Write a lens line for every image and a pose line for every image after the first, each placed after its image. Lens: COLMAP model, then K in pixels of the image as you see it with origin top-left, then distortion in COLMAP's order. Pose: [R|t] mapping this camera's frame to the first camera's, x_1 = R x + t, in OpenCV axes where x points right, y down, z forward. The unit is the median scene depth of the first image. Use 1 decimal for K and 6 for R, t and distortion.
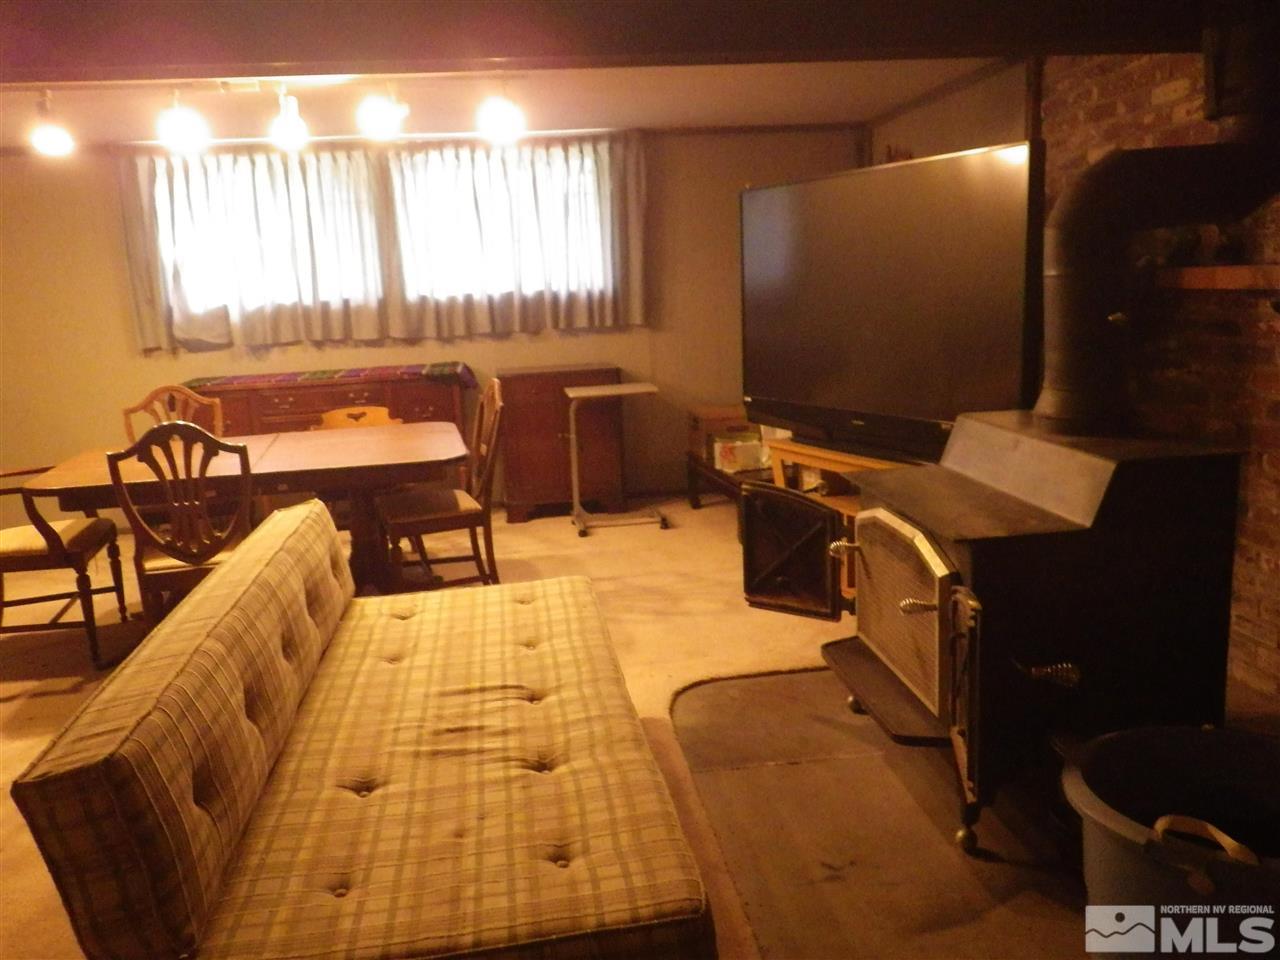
lens RADIAL K [[1076.0, 0, 640.0], [0, 1076.0, 480.0], [0, 0, 1]] dist [0.008722, 0.011601]
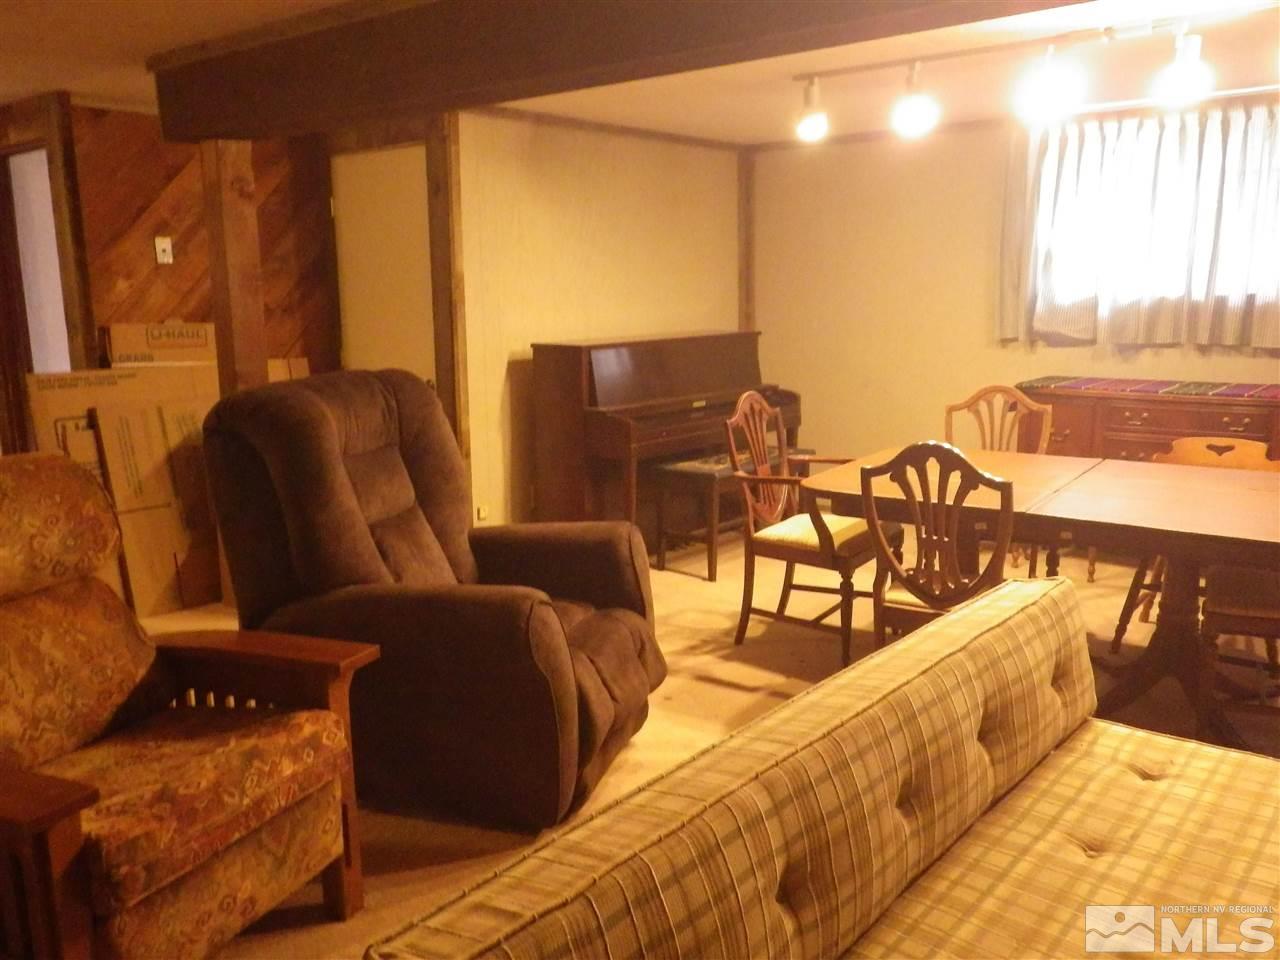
lens RADIAL K [[1076.0, 0, 640.0], [0, 1076.0, 480.0], [0, 0, 1]] dist [0.008722, 0.011601]
pose [[0.676929, 0.173762, -0.715244, 0.018859], [-0.156936, 0.983463, 0.090394, -0.055296], [0.719123, 0.051057, 0.693004, 0.211521]]
